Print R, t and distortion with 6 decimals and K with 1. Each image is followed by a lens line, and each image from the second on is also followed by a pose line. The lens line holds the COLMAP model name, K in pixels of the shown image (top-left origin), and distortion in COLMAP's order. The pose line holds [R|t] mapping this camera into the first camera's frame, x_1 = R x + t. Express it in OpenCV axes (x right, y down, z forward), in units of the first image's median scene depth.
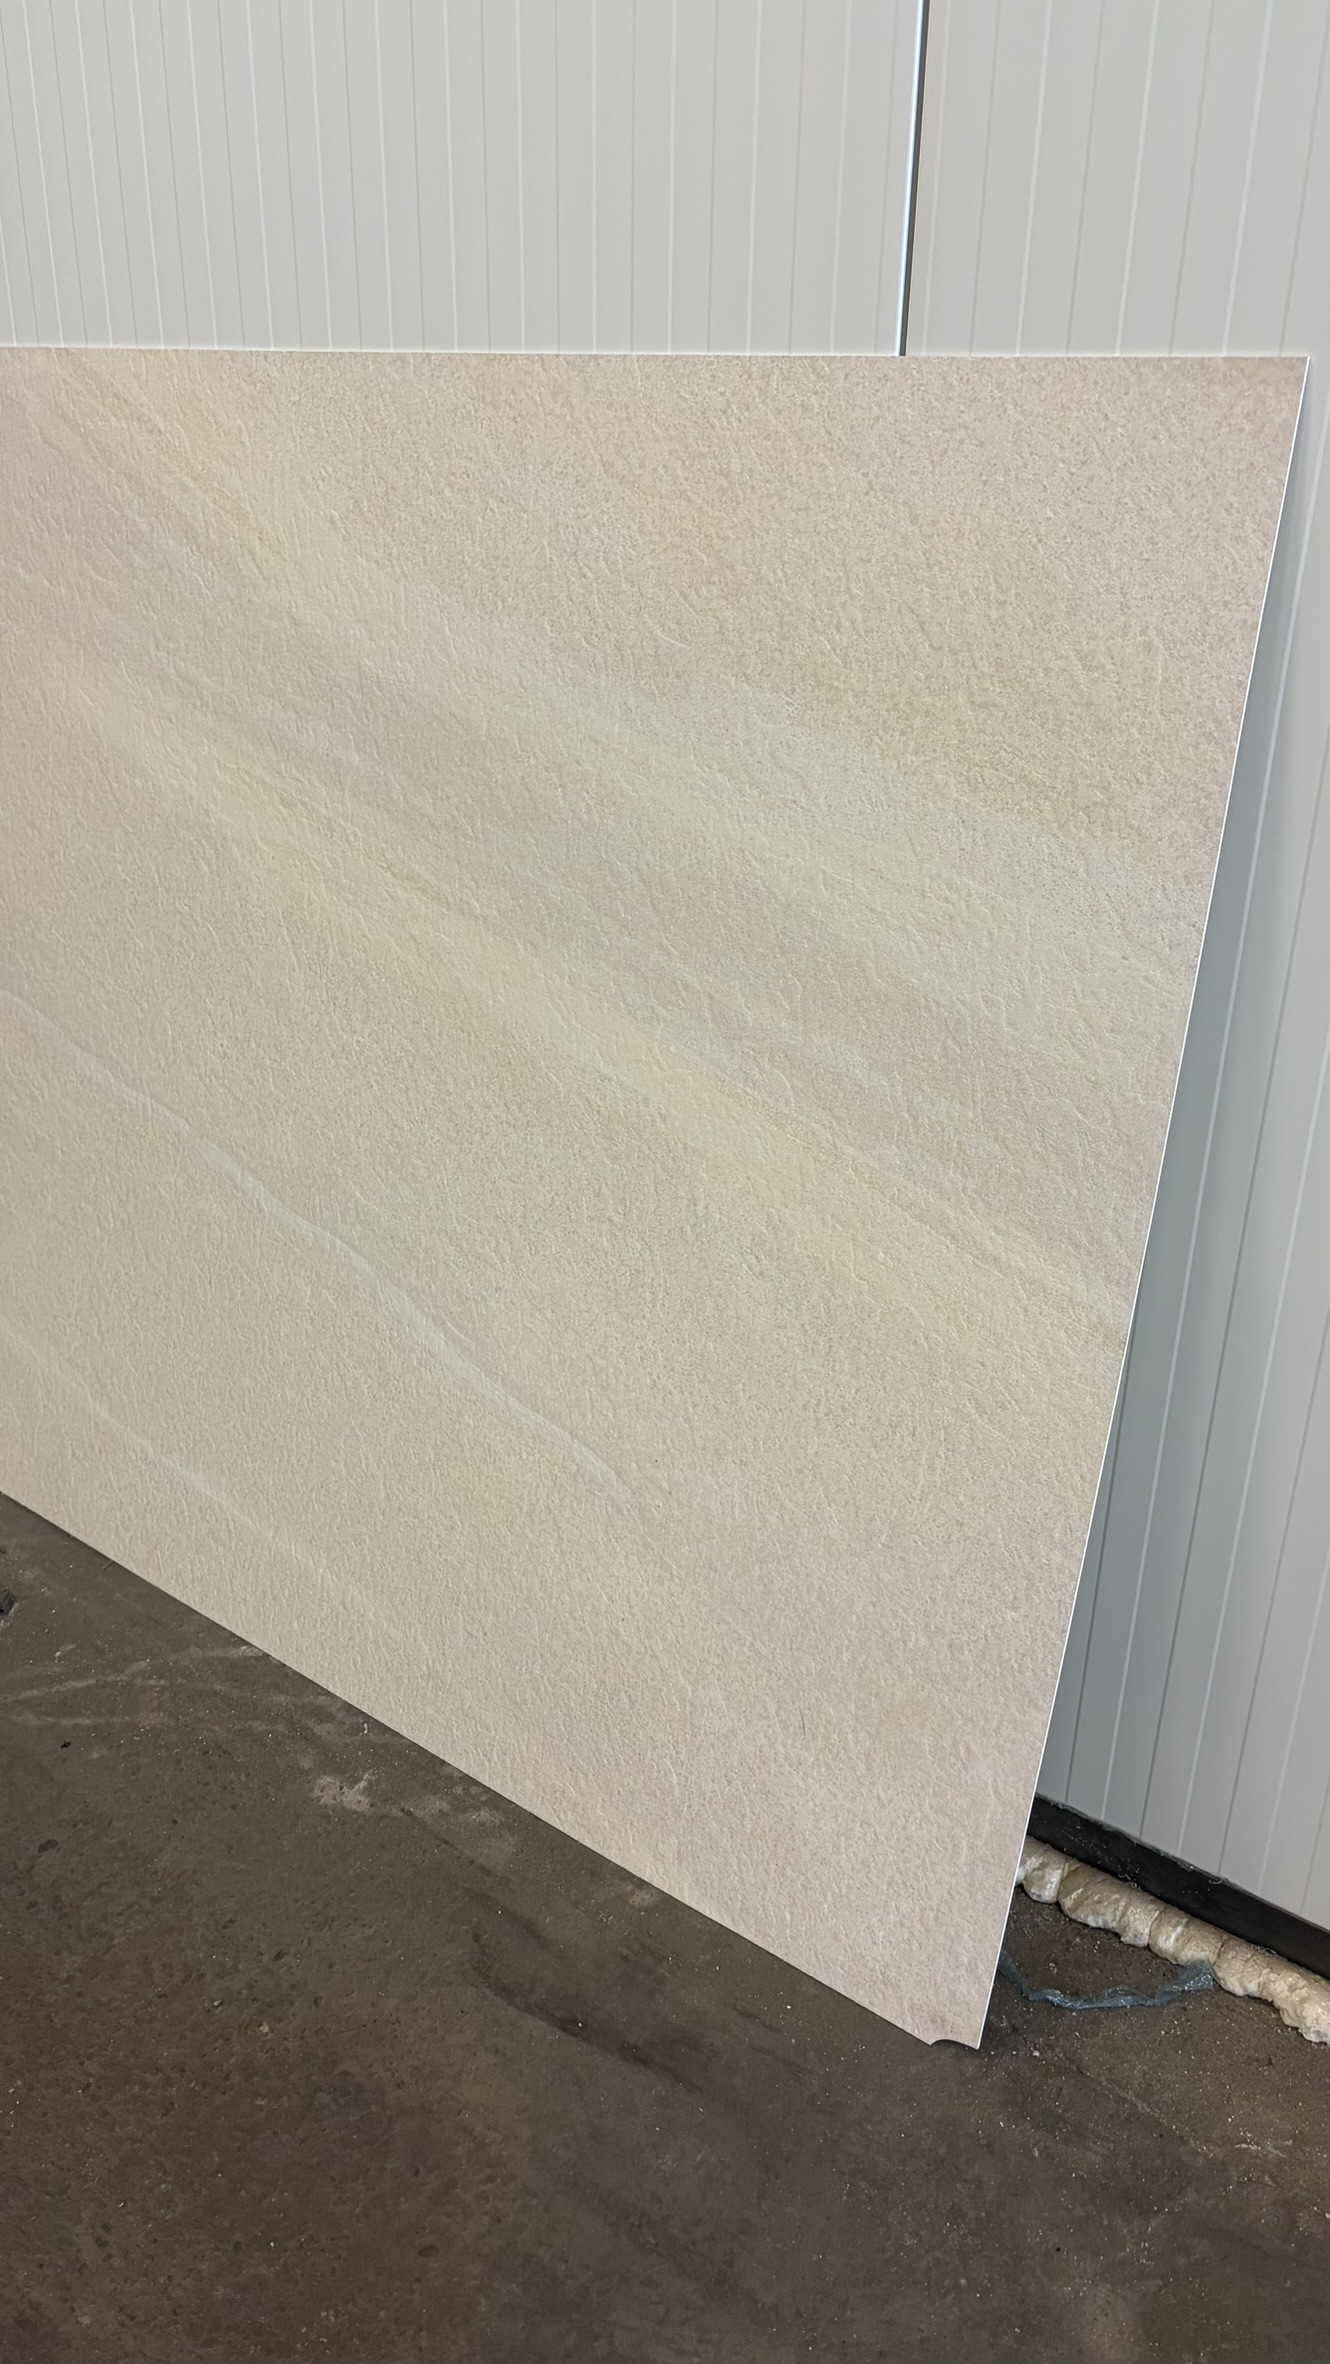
lens RADIAL K [[1734.7, 0, 666.4], [0, 1734.7, 1186.0], [0, 0, 1]] dist [0.008016, -0.026046]
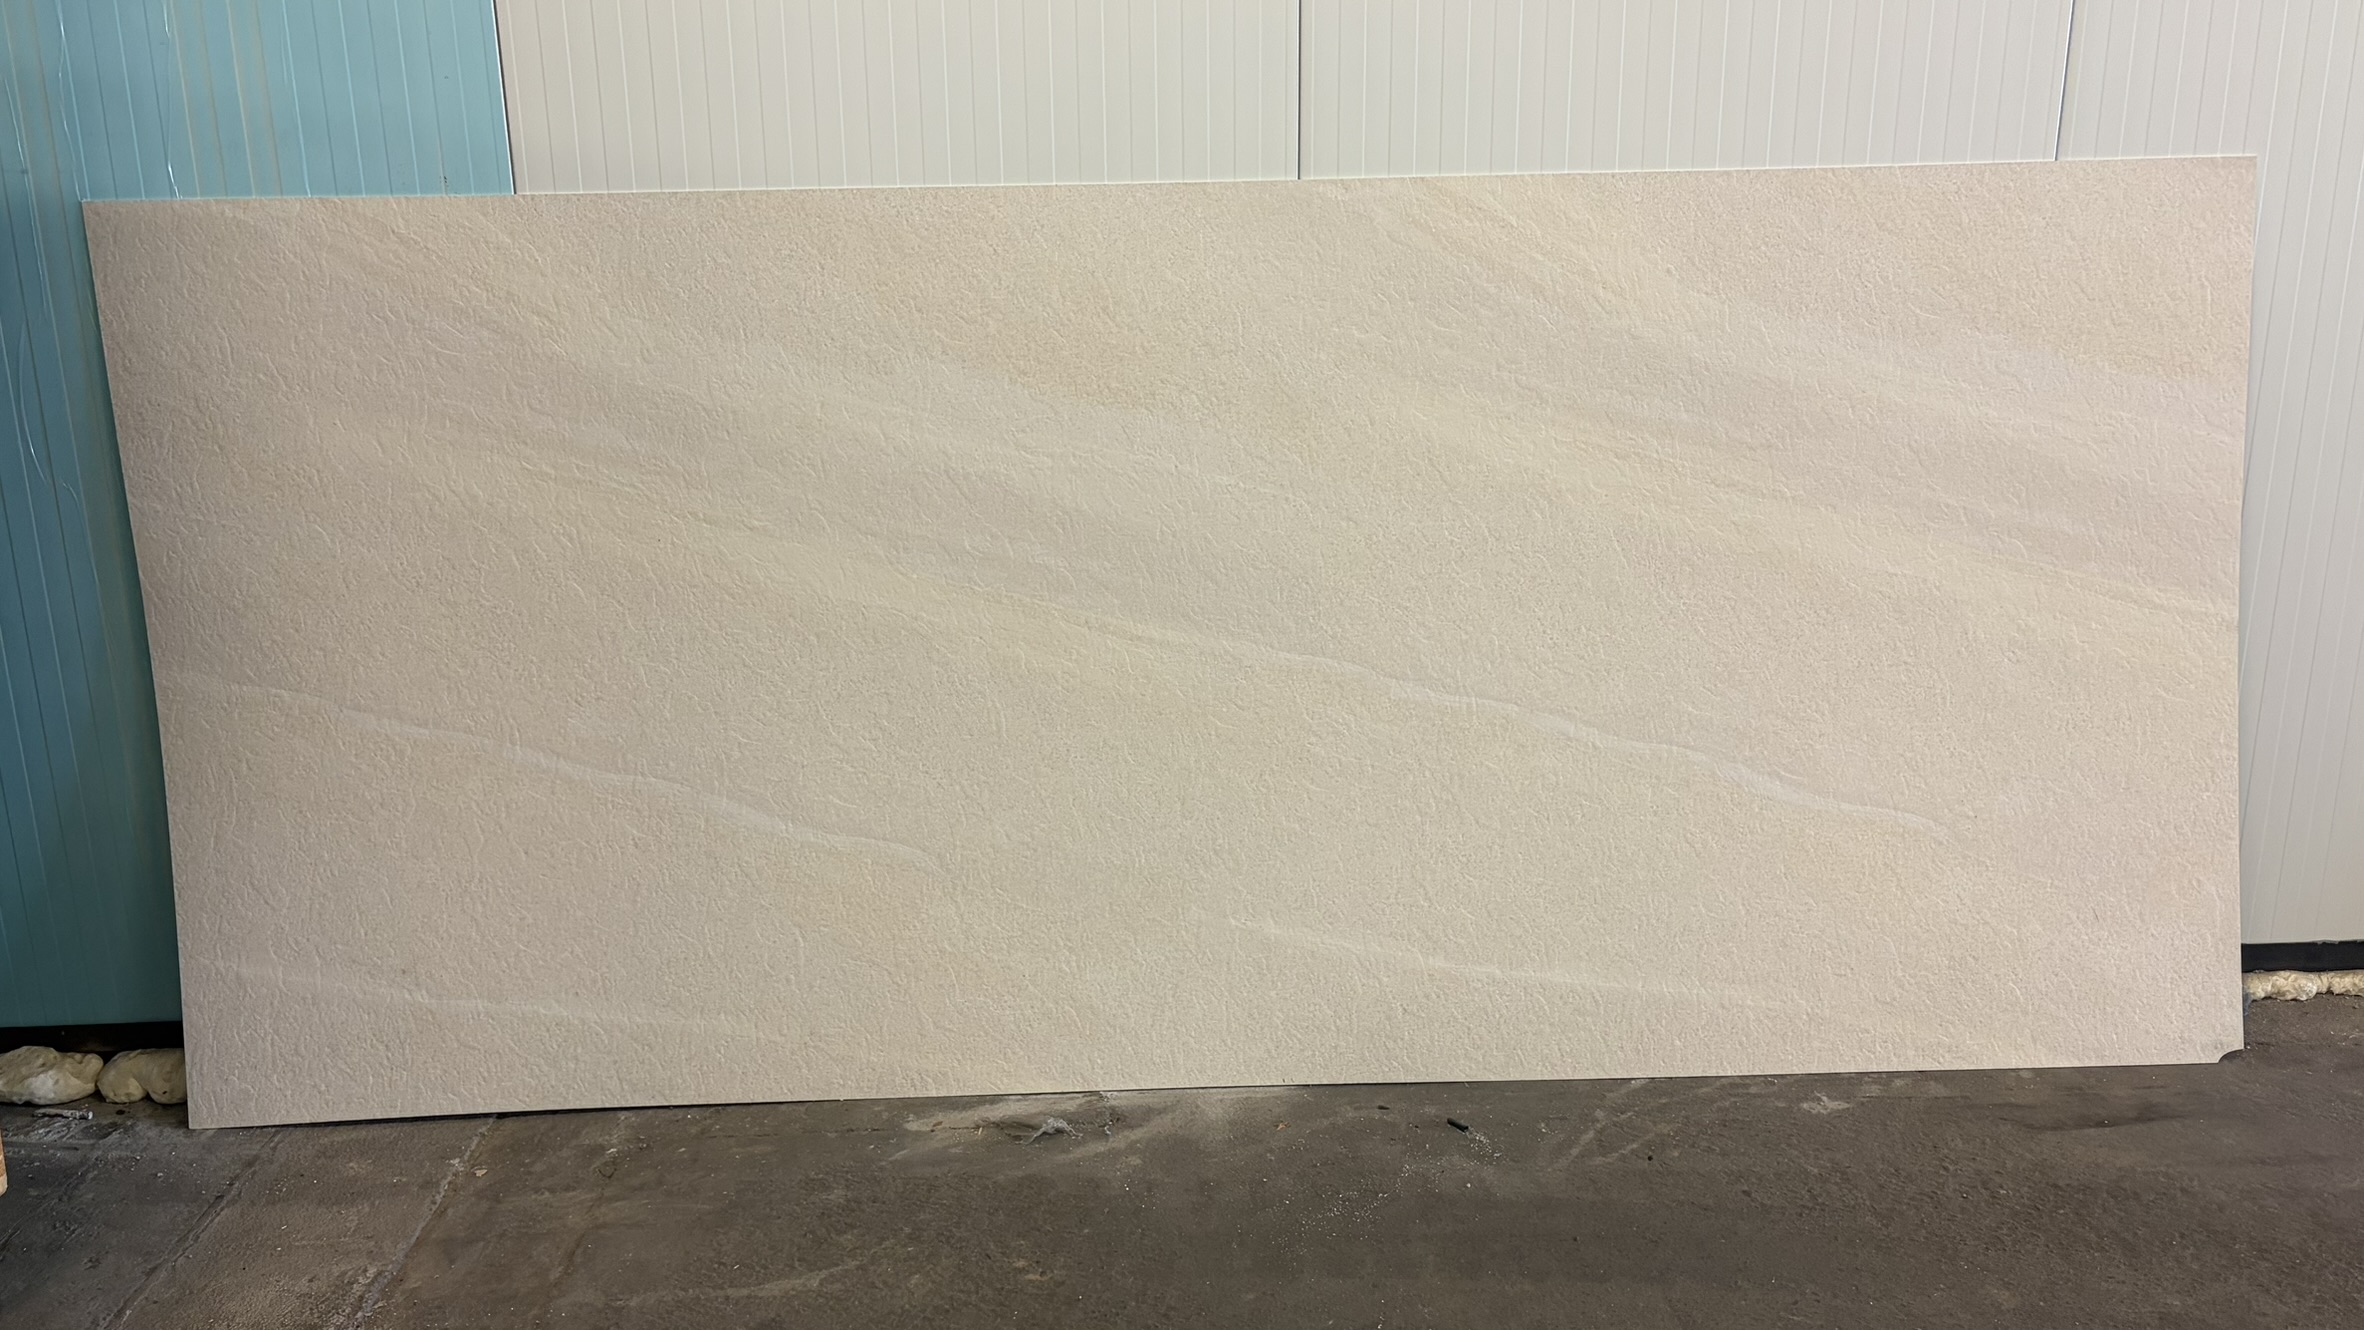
lens RADIAL K [[1734.7, 0, 1162.2], [0, 1734.7, 665.9], [0, 0, 1]] dist [0.008016, -0.026046]
pose [[0.813976, -0.185744, 0.550403, -1.463964], [0.280004, 0.955619, -0.091598, -0.022508], [-0.508961, 0.228673, 0.829860, 0.001840]]
